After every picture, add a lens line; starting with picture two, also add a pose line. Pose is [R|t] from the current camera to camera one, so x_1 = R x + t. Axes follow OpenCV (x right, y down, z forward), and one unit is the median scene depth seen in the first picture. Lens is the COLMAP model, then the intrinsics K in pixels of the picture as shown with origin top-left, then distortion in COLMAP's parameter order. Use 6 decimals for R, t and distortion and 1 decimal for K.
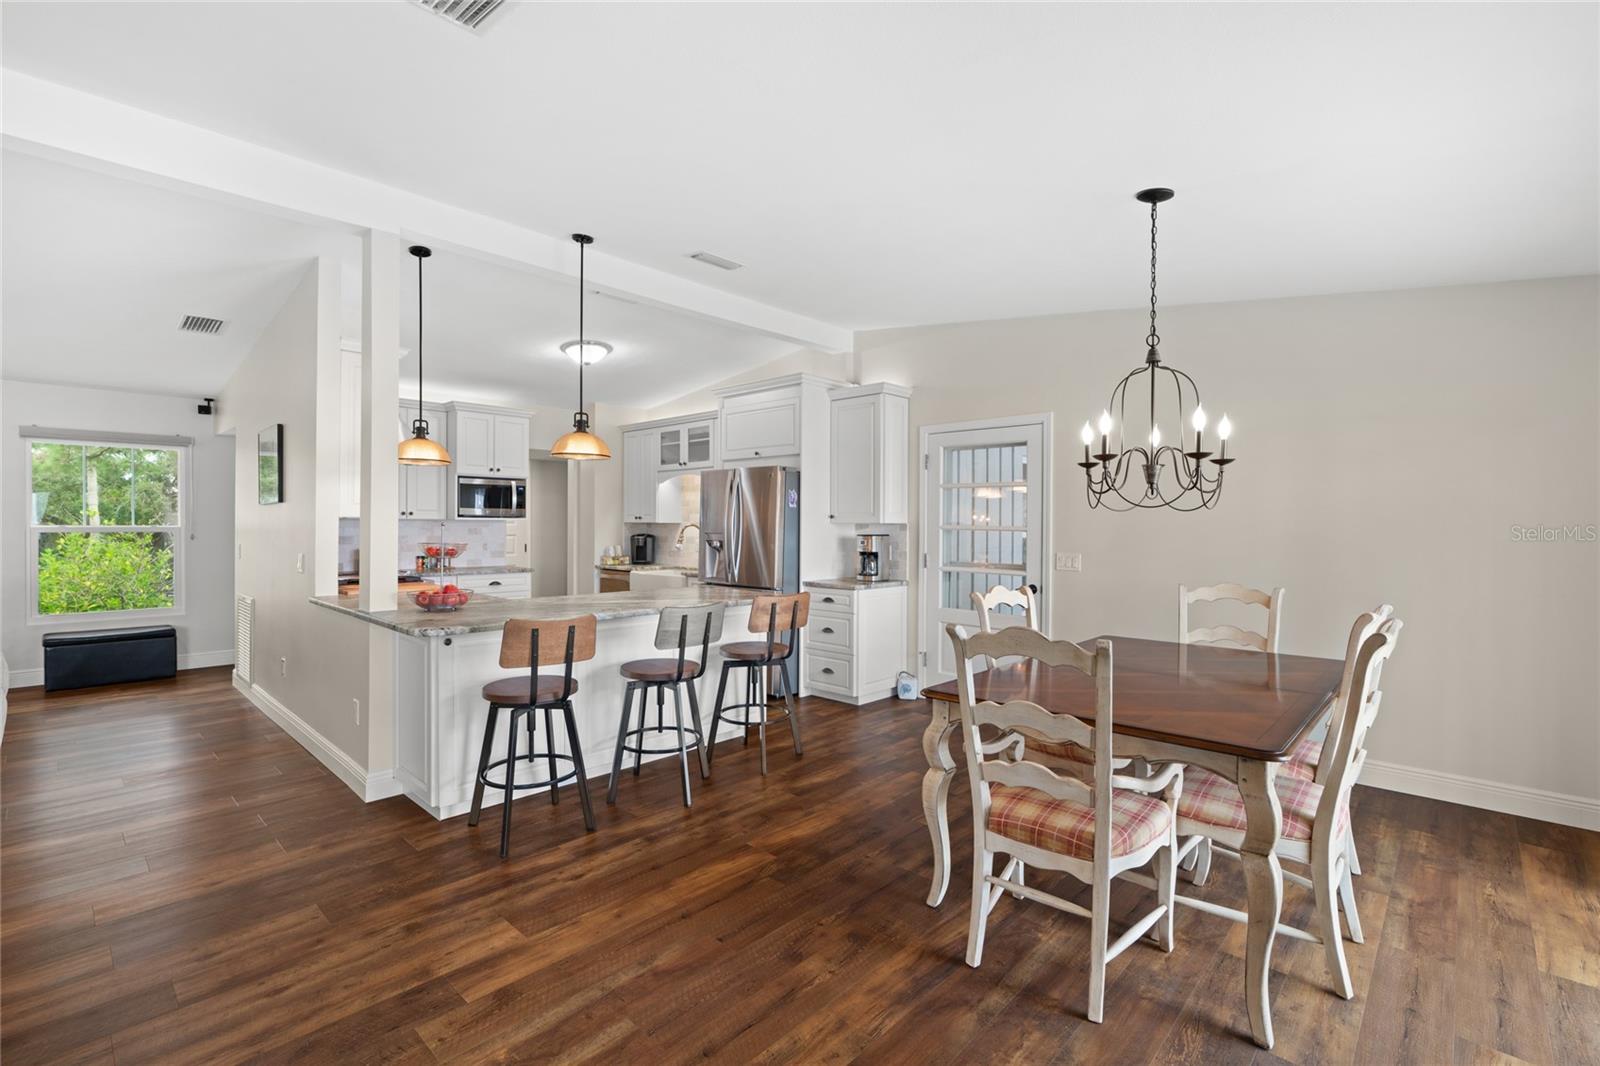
lens RADIAL K [[711.6, 0, 800.0], [0, 711.6, 533.0], [0, 0, 1]] dist [-0.002082, 0.000127]
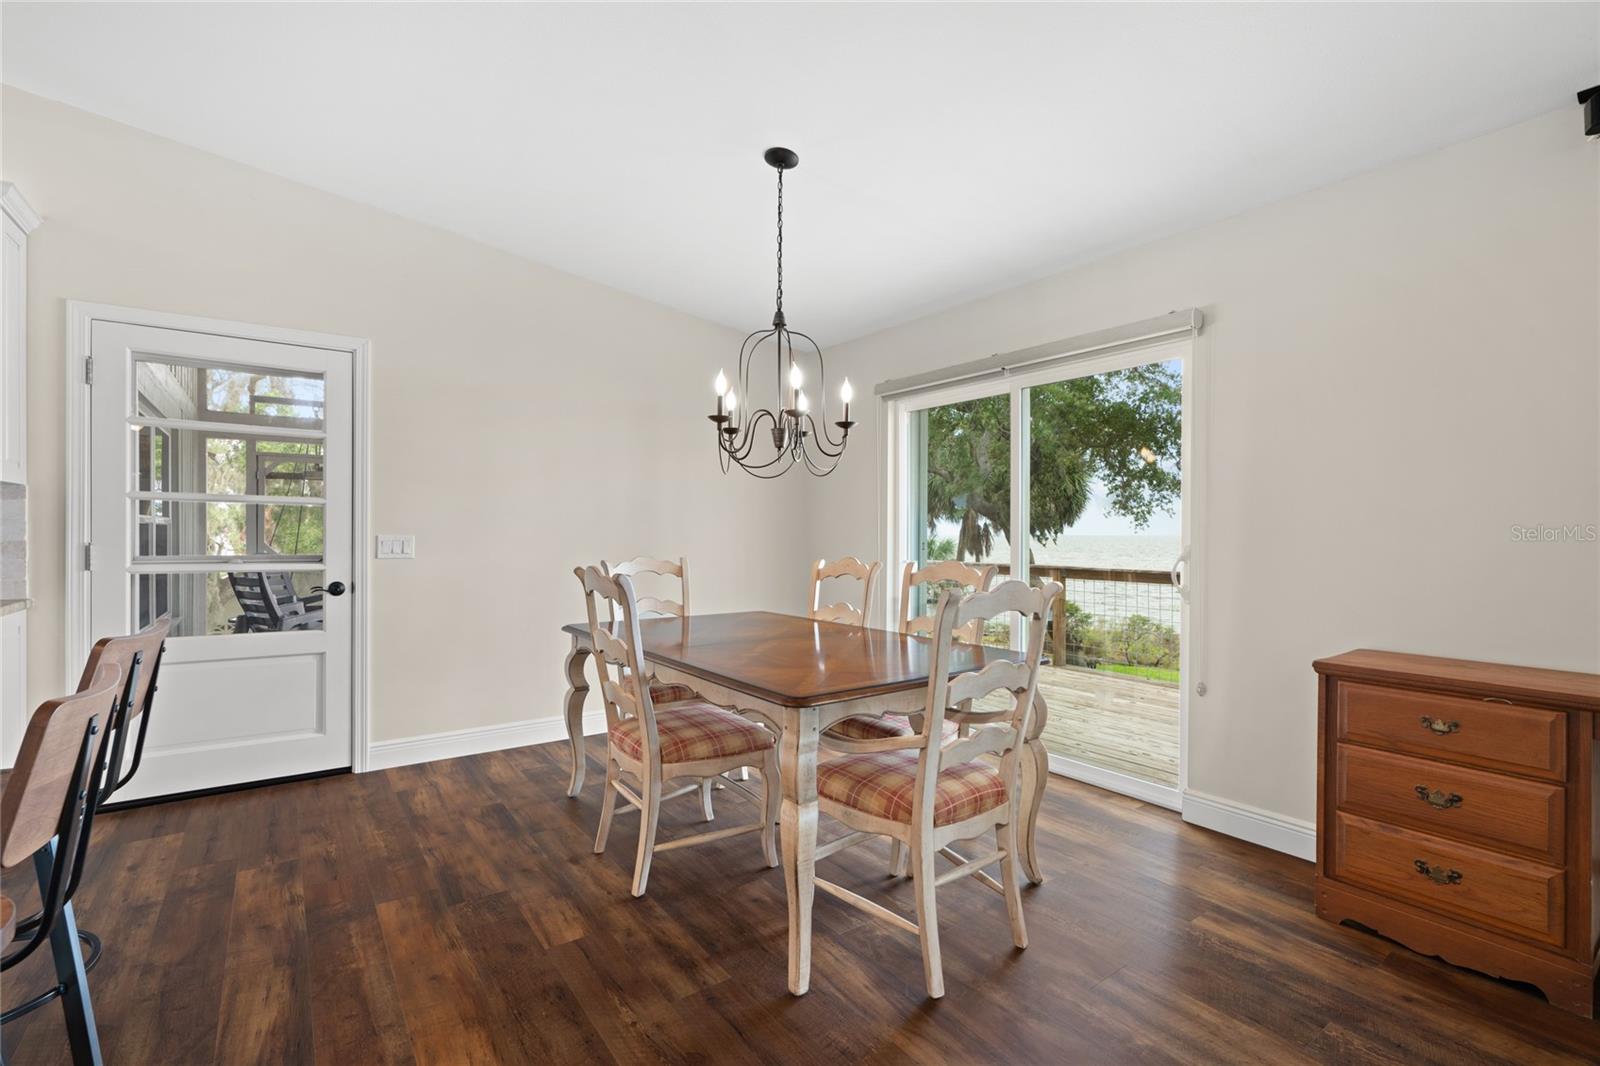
lens RADIAL K [[711.6, 0, 800.0], [0, 711.6, 533.0], [0, 0, 1]] dist [-0.002082, 0.000127]
pose [[0.200377, -0.002537, 0.979715, -0.414658], [0.006532, 0.999978, 0.001253, 0.042827], [-0.979697, 0.006149, 0.200390, 0.675187]]
